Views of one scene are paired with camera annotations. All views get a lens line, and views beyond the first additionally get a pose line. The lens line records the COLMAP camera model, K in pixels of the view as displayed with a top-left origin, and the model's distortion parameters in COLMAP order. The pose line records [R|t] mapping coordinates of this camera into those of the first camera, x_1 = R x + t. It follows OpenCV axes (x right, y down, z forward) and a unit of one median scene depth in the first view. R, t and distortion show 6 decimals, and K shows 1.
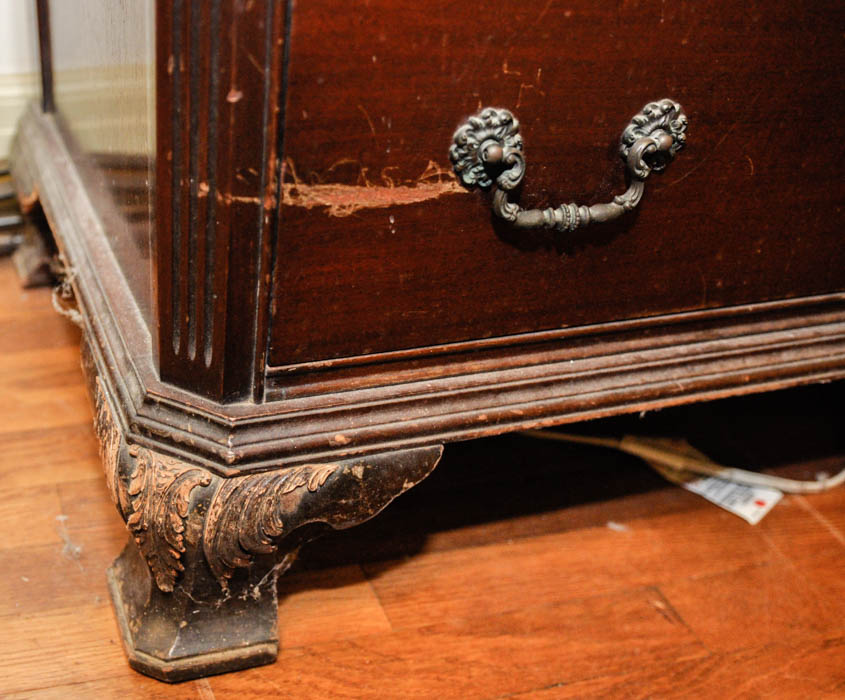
lens RADIAL K [[976.0, 0, 421.3], [0, 976.0, 352.3], [0, 0, 1]] dist [-0.079898, 0.000000]
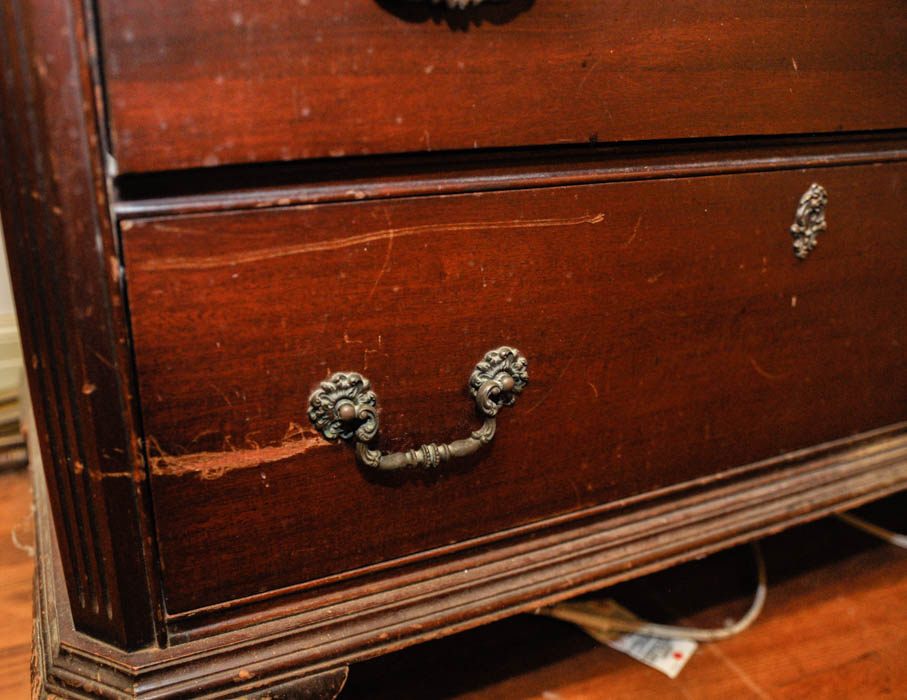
lens RADIAL K [[843.7, 0, 452.5], [0, 843.7, 348.6], [0, 0, 1]] dist [-0.092347, 0.000000]
pose [[0.992389, -0.073717, 0.098645, 0.081791], [0.093104, 0.973430, -0.209203, -0.048978], [-0.080602, 0.216795, 0.972884, 0.031171]]
